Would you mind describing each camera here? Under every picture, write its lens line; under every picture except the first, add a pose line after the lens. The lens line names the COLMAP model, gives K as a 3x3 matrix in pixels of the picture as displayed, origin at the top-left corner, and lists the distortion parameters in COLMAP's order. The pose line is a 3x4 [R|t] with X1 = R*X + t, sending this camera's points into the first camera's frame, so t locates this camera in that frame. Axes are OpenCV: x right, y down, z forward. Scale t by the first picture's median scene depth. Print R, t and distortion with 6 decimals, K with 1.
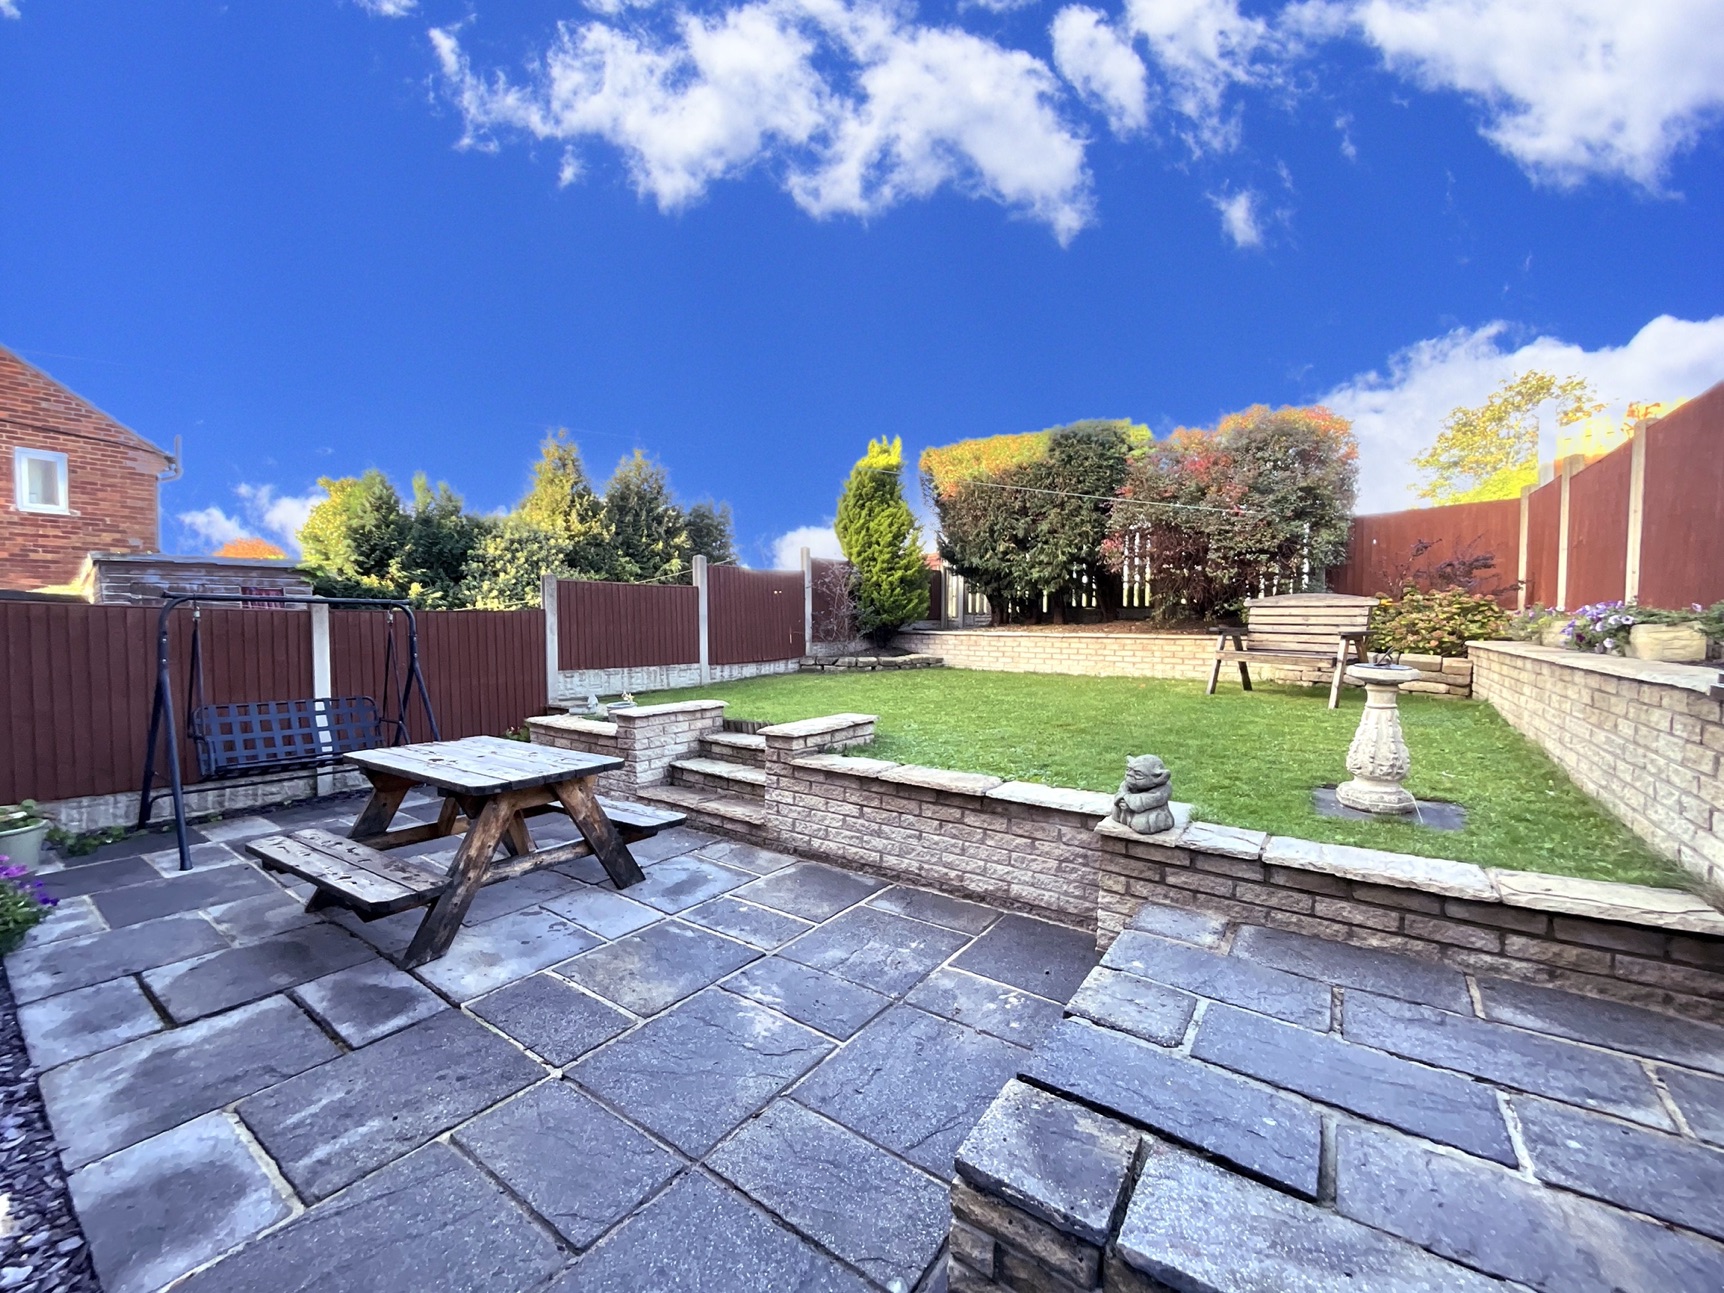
lens RADIAL K [[700.5, 0, 860.1], [0, 700.5, 651.5], [0, 0, 1]] dist [-0.004283, 0.000633]
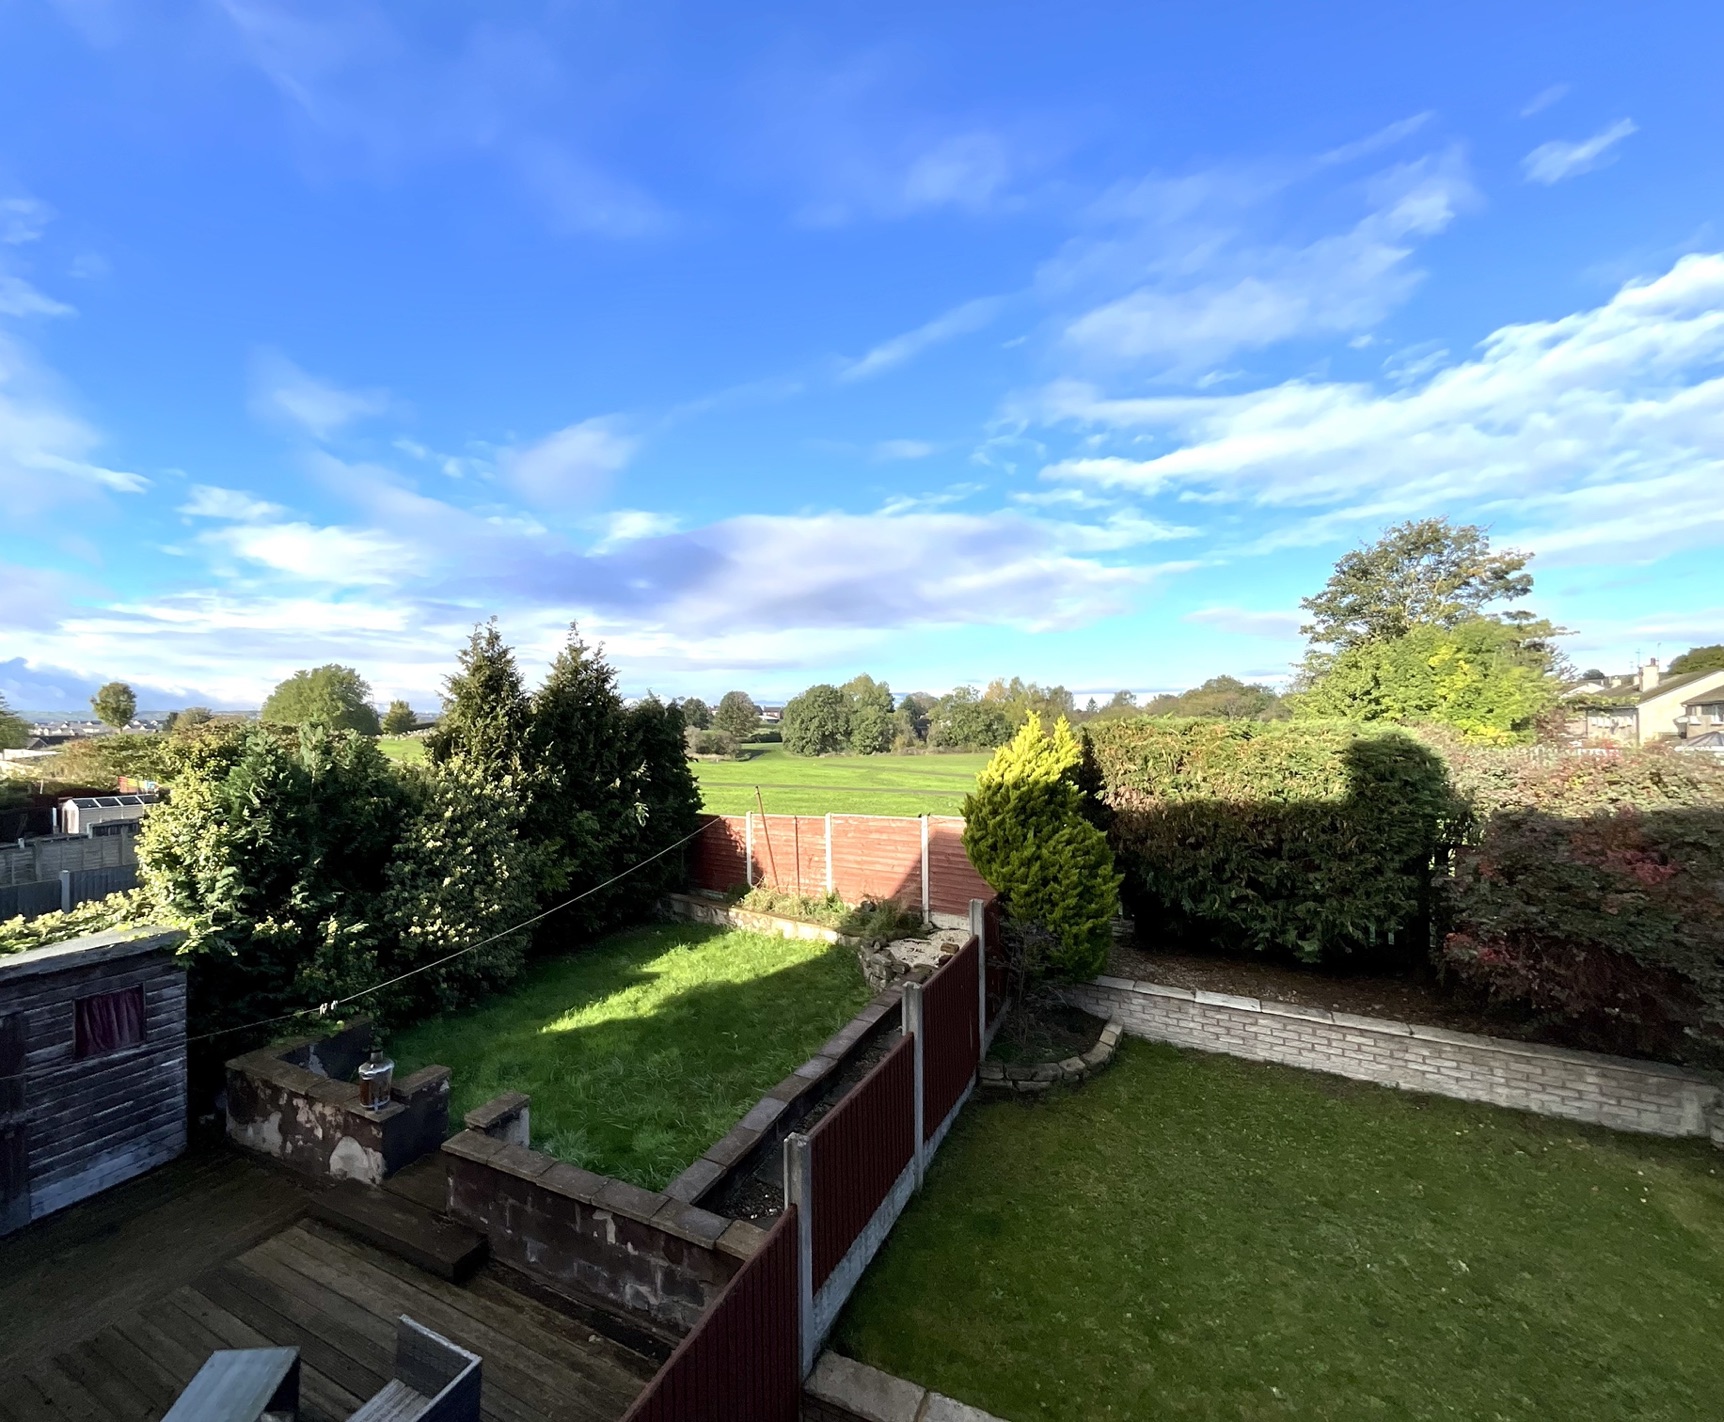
lens RADIAL K [[769.0, 0, 776.3], [0, 769.0, 716.3], [0, 0, 1]] dist [-0.004380, 0.002716]
pose [[0.990540, -0.002728, 0.137201, -0.532461], [0.010510, 0.998374, -0.056030, -0.407544], [-0.136825, 0.056942, 0.988957, 0.356443]]
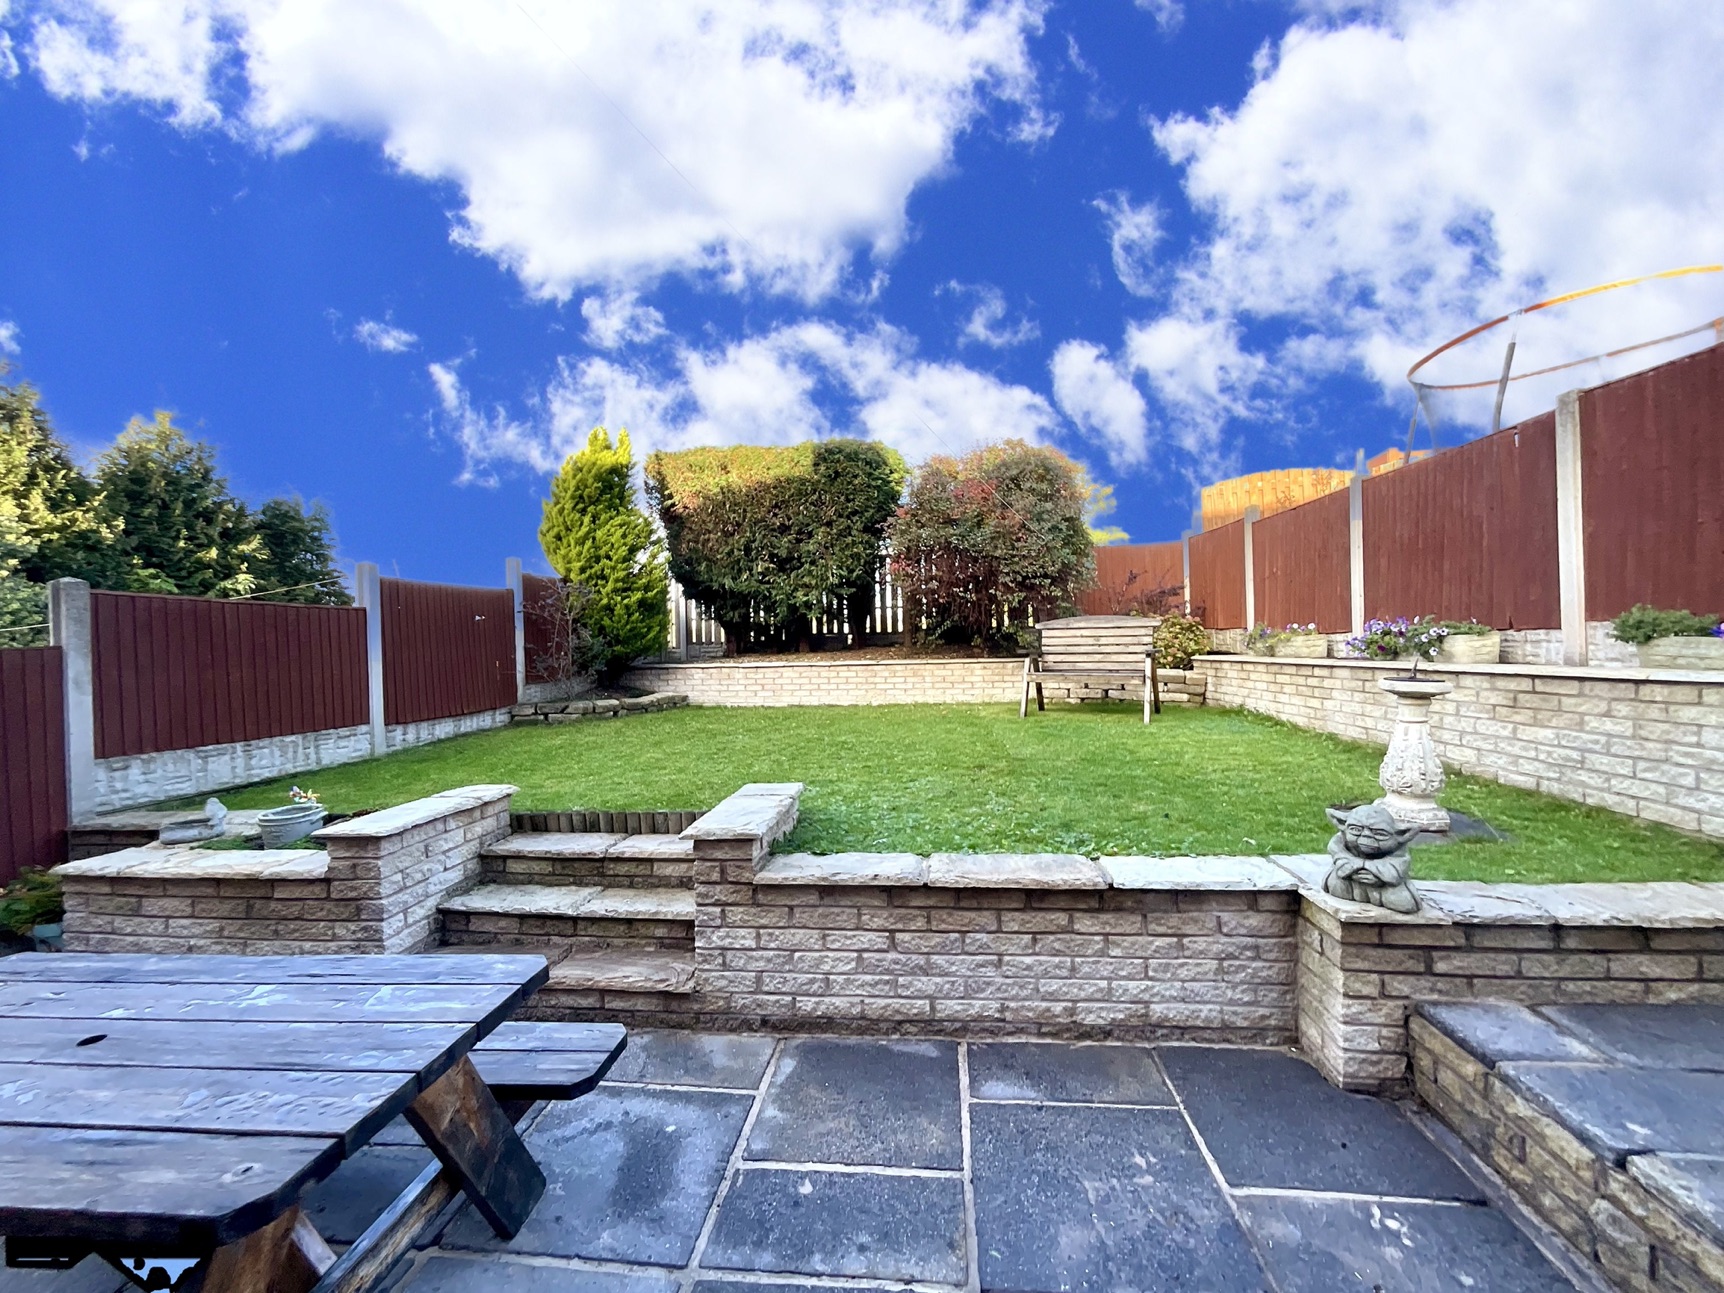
lens RADIAL K [[700.5, 0, 861.2], [0, 700.5, 651.8], [0, 0, 1]] dist [-0.004283, 0.000633]
pose [[0.867369, -0.025376, 0.497018, -0.181452], [0.047206, 0.998391, -0.031408, -0.010512], [-0.495421, 0.050705, 0.867172, 0.233527]]
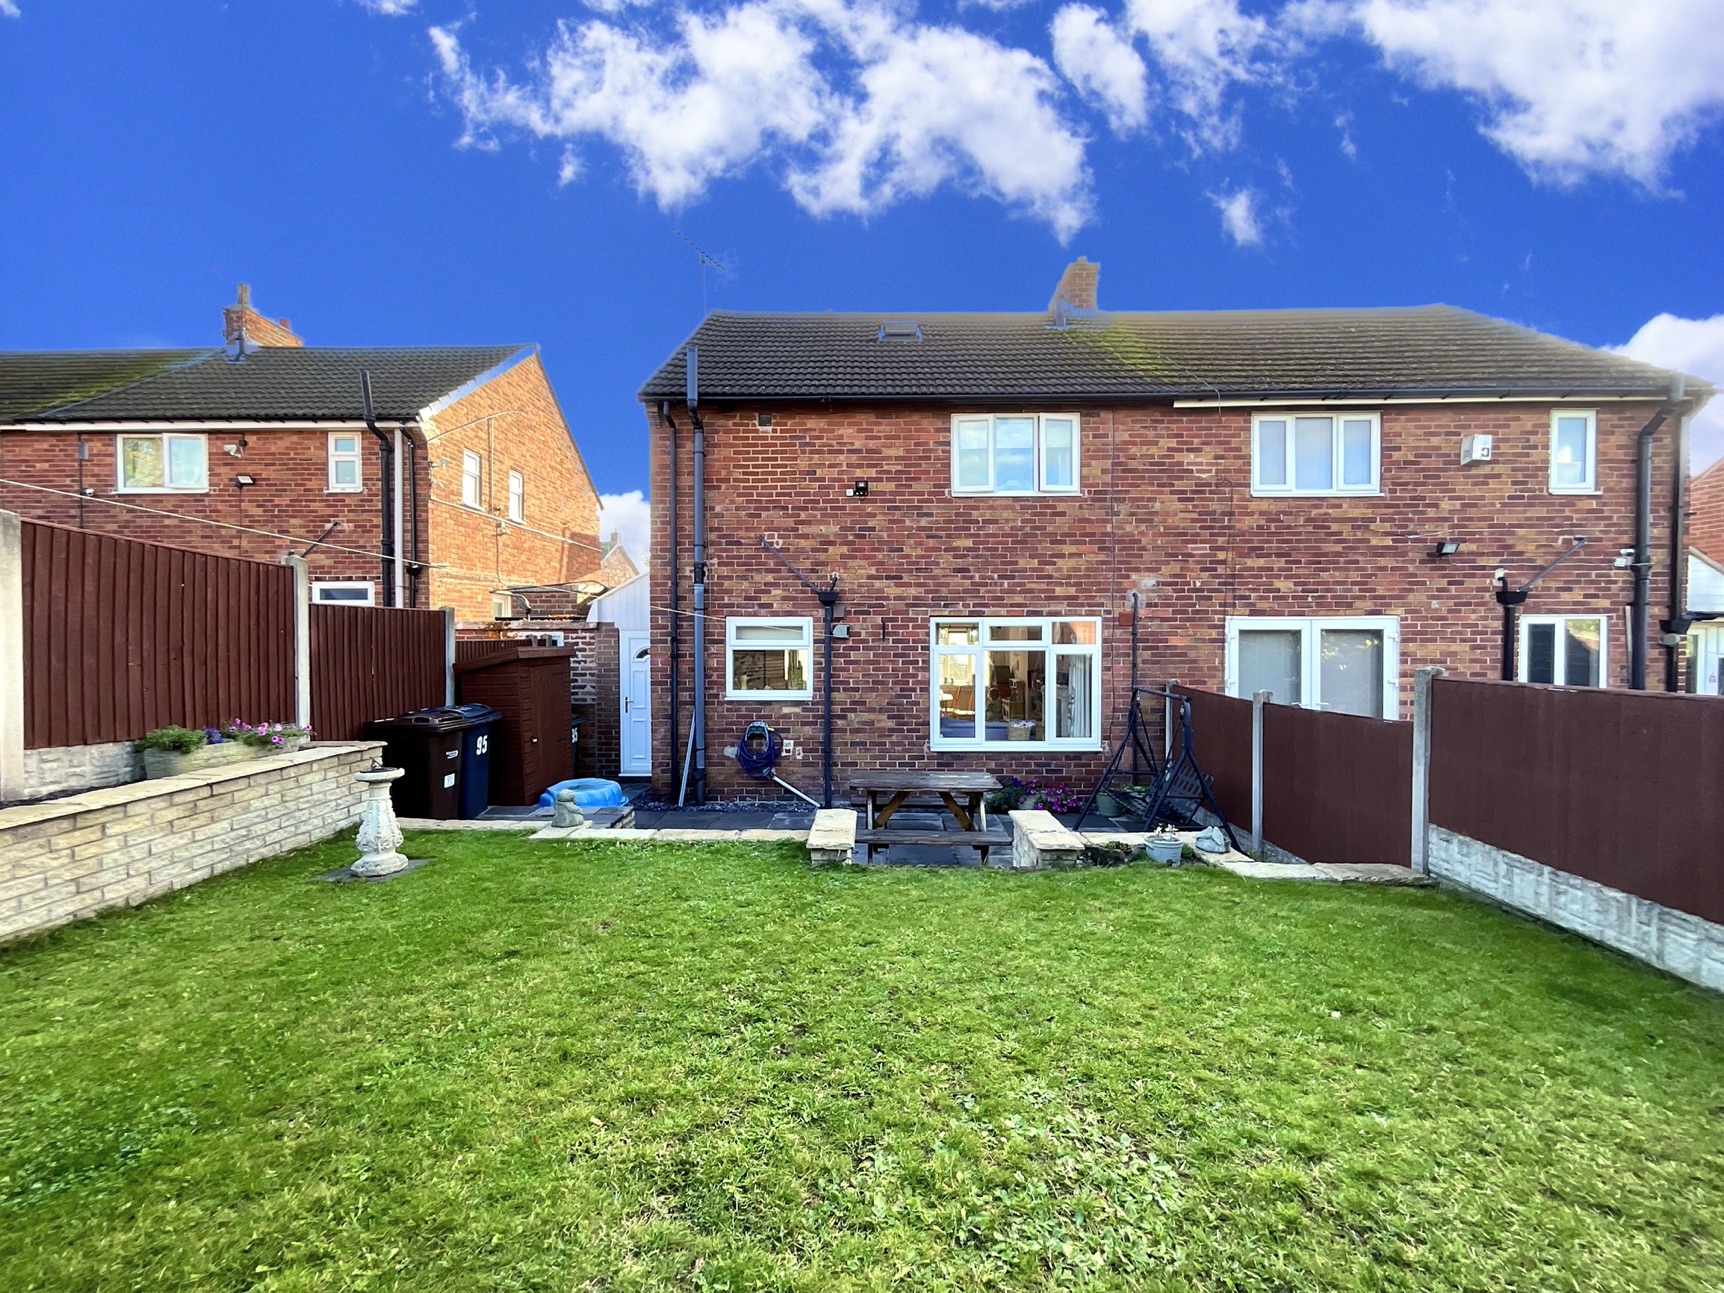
lens RADIAL K [[700.5, 0, 865.4], [0, 700.5, 638.2], [0, 0, 1]] dist [-0.004283, 0.000633]
pose [[-0.821496, -0.001812, -0.570211, 0.330637], [-0.025464, 0.999114, 0.033511, -0.143055], [0.569645, 0.042048, -0.820815, 1.206878]]
